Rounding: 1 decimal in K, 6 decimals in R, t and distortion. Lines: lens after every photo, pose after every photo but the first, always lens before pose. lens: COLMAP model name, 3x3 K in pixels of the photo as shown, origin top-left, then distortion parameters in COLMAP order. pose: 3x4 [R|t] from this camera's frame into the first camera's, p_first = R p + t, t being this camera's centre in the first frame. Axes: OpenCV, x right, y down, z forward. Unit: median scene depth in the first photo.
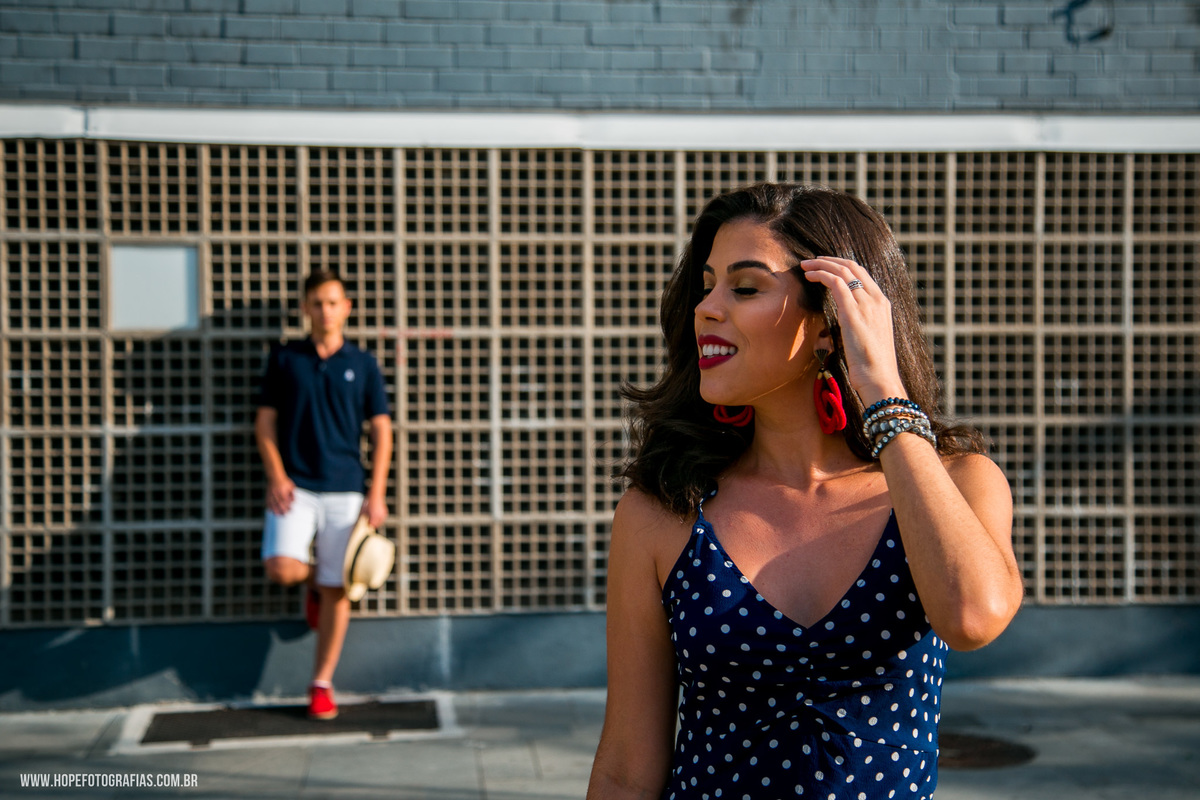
lens RADIAL K [[1740.6, 0, 600.0], [0, 1740.6, 400.0], [0, 0, 1]] dist [0.118501, 0.021779]
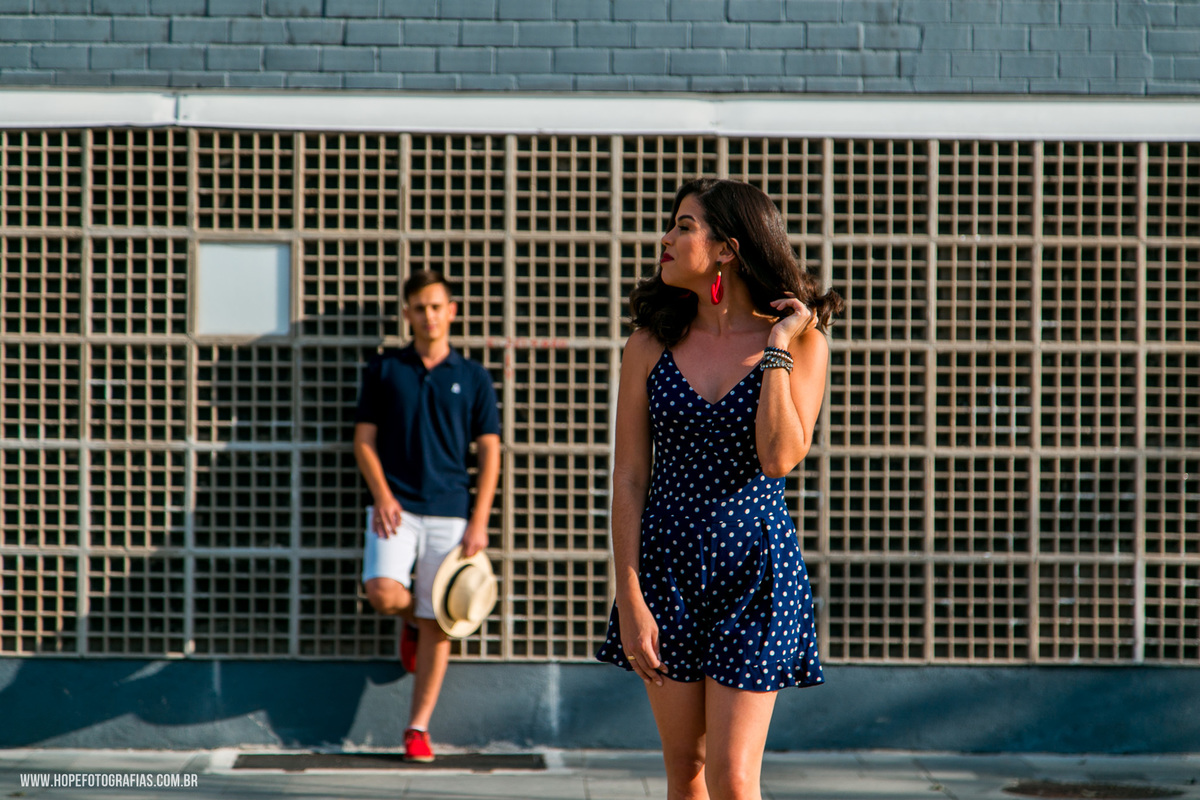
lens RADIAL K [[3666.1, 0, 600.0], [0, 3666.1, 400.0], [0, 0, 1]] dist [0.296167, 0.150456]
pose [[0.998843, 0.014181, -0.045962, 0.018574], [-0.015256, 0.999616, -0.023132, 0.034102], [0.045616, 0.023806, 0.998675, -0.883029]]
